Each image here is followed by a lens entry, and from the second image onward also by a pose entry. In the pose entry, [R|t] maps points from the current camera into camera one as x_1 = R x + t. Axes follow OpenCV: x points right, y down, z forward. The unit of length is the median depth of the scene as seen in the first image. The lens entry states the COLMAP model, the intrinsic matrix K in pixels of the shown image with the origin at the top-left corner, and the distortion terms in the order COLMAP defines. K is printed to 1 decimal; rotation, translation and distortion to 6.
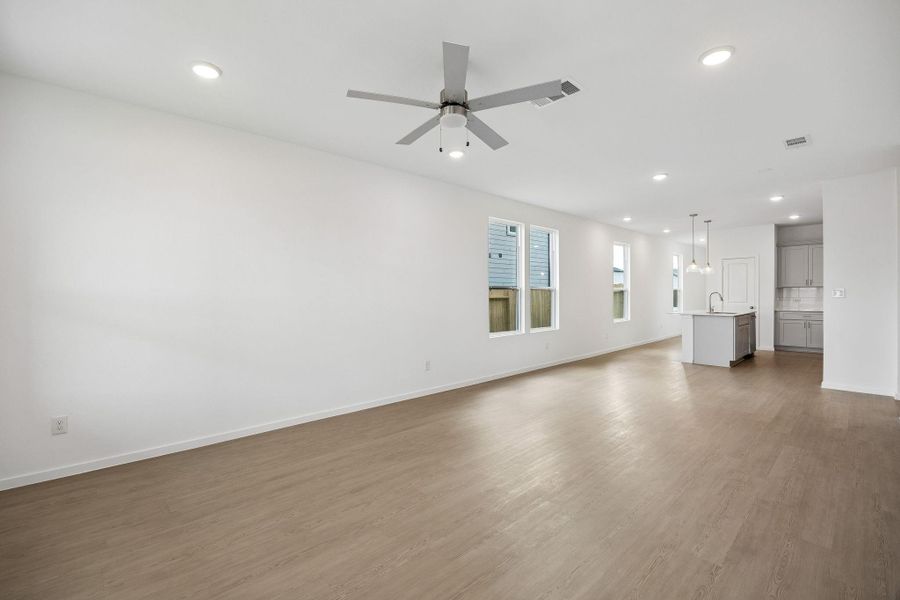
lens RADIAL K [[393.7, 0, 452.9], [0, 393.7, 297.0], [0, 0, 1]] dist [-0.009036, 0.000155]
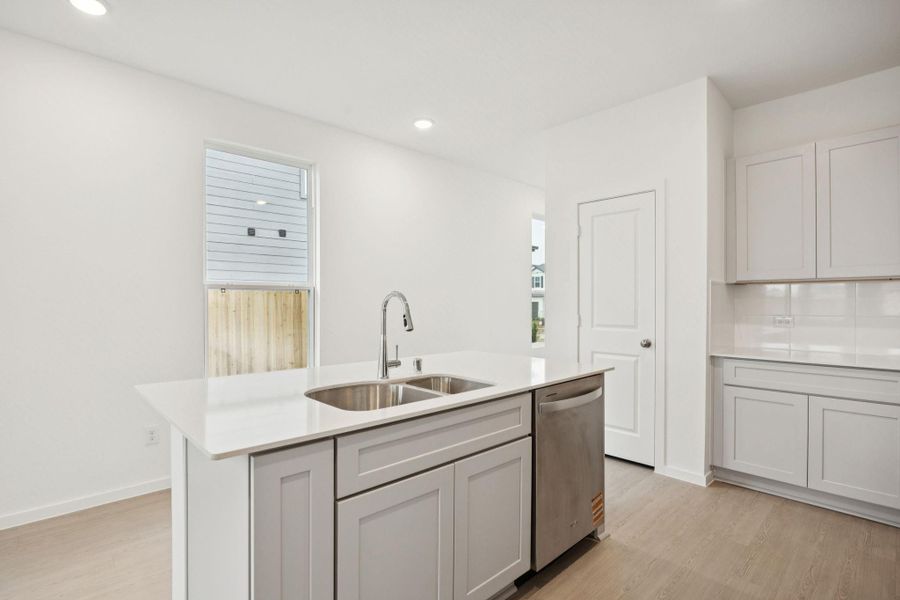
lens RADIAL K [[432.3, 0, 457.2], [0, 432.3, 302.8], [0, 0, 1]] dist [-0.002947, -0.001429]
pose [[0.999982, -0.004738, 0.003814, 0.609960], [0.004743, 0.999988, -0.001368, -0.007894], [-0.003808, 0.001387, 0.999992, 0.645256]]
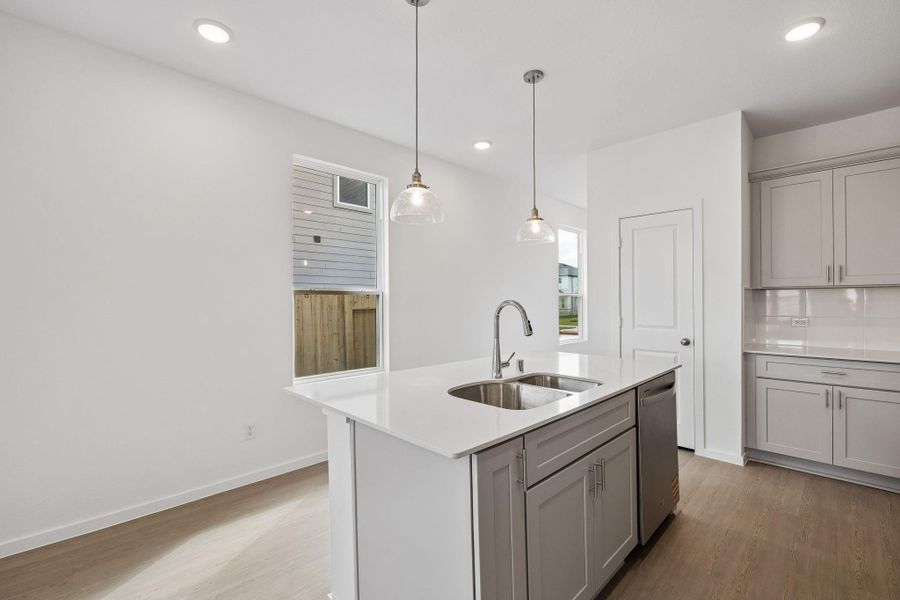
lens RADIAL K [[393.7, 0, 470.6], [0, 393.7, 300.0], [0, 0, 1]] dist [-0.009036, 0.000155]
pose [[0.998507, -0.006328, 0.054261, 0.543061], [0.006507, 0.999974, -0.003119, -0.013889], [-0.054240, 0.003467, 0.998522, 0.642008]]
